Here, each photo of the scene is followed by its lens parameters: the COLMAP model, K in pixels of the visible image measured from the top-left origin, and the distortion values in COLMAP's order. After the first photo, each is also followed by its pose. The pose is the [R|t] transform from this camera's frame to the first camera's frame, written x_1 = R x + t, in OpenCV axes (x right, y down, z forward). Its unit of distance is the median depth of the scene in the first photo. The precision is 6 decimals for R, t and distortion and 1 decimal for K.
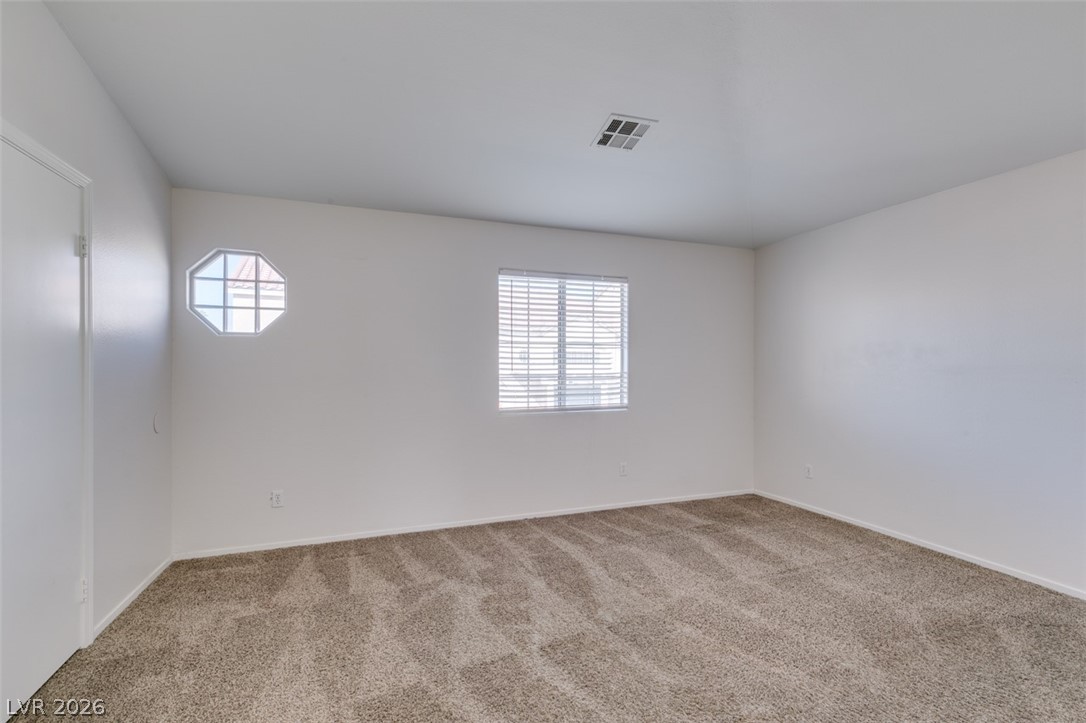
lens RADIAL K [[504.8, 0, 543.0], [0, 504.8, 361.5], [0, 0, 1]] dist [0.001545, -0.000322]
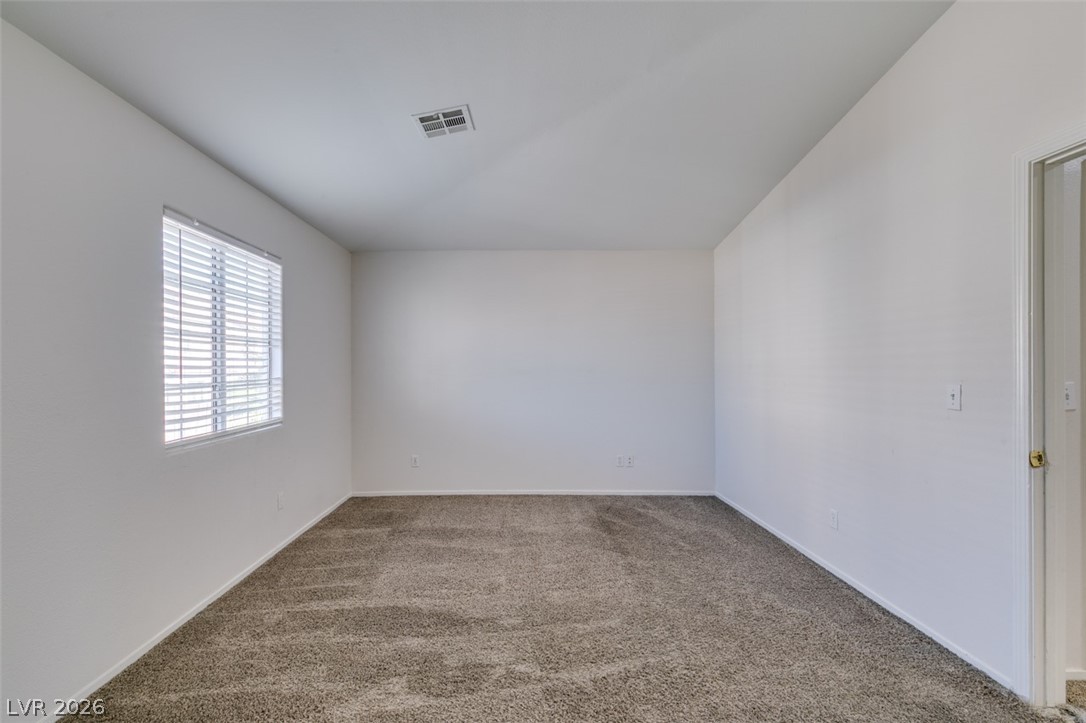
lens RADIAL K [[508.1, 0, 543.0], [0, 508.1, 361.5], [0, 0, 1]] dist [0.002112, 0.000110]
pose [[0.318061, 0.009294, 0.948025, -0.508323], [-0.003620, 0.999957, -0.008589, 0.001357], [-0.948063, -0.000700, 0.318081, 0.392720]]
